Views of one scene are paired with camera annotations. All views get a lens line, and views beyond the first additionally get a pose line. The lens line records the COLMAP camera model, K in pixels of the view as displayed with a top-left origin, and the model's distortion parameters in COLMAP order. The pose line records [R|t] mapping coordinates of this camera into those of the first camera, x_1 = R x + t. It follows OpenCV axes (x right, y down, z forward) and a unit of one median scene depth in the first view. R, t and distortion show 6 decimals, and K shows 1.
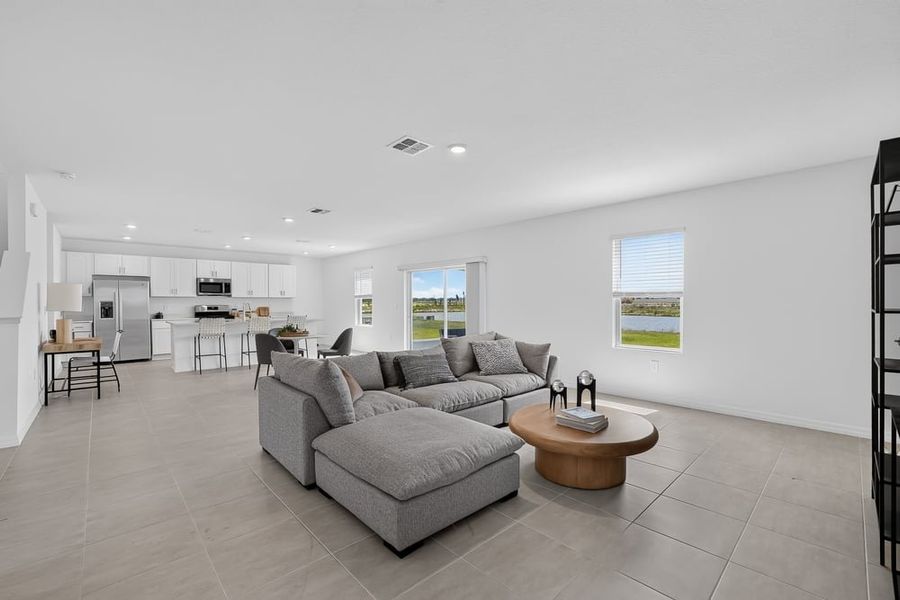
lens RADIAL K [[383.6, 0, 464.7], [0, 383.6, 316.3], [0, 0, 1]] dist [-0.040365, 0.000243]
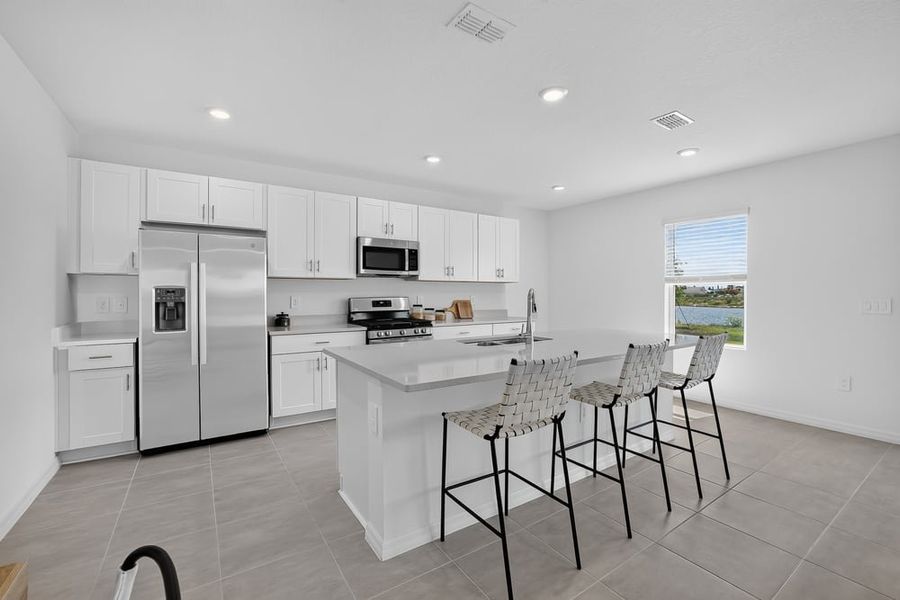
lens RADIAL K [[401.3, 0, 450.0], [0, 401.3, 300.0], [0, 0, 1]] dist [-0.001713, -0.000069]
pose [[0.980306, 0.005456, -0.197410, -0.502086], [-0.008755, 0.999836, -0.015841, -0.019096], [0.197291, 0.017258, 0.980193, 0.541293]]
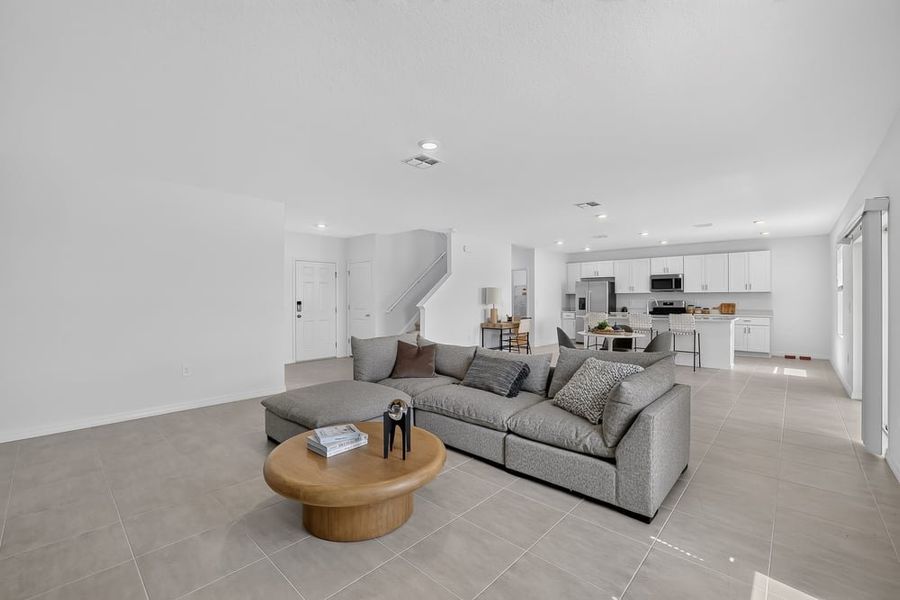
lens RADIAL K [[381.9, 0, 450.0], [0, 381.9, 300.0], [0, 0, 1]] dist [-0.000518, 0.000013]
pose [[0.054316, 0.001509, -0.998523, 0.346237], [-0.033820, 0.999428, -0.000329, -0.012049], [0.997951, 0.033787, 0.054336, 0.365925]]
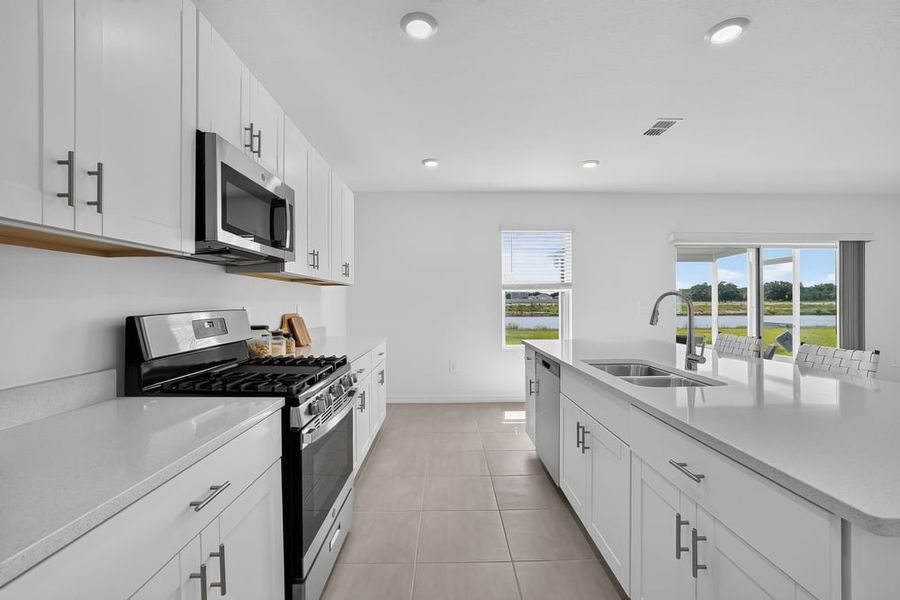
lens RADIAL K [[409.5, 0, 450.0], [0, 409.5, 300.0], [0, 0, 1]] dist [0.000045, 0.000051]
pose [[0.669453, 0.001458, 0.742853, -0.760986], [0.031155, 0.999063, -0.030038, -0.025157], [-0.742201, 0.043253, 0.668780, 0.804479]]
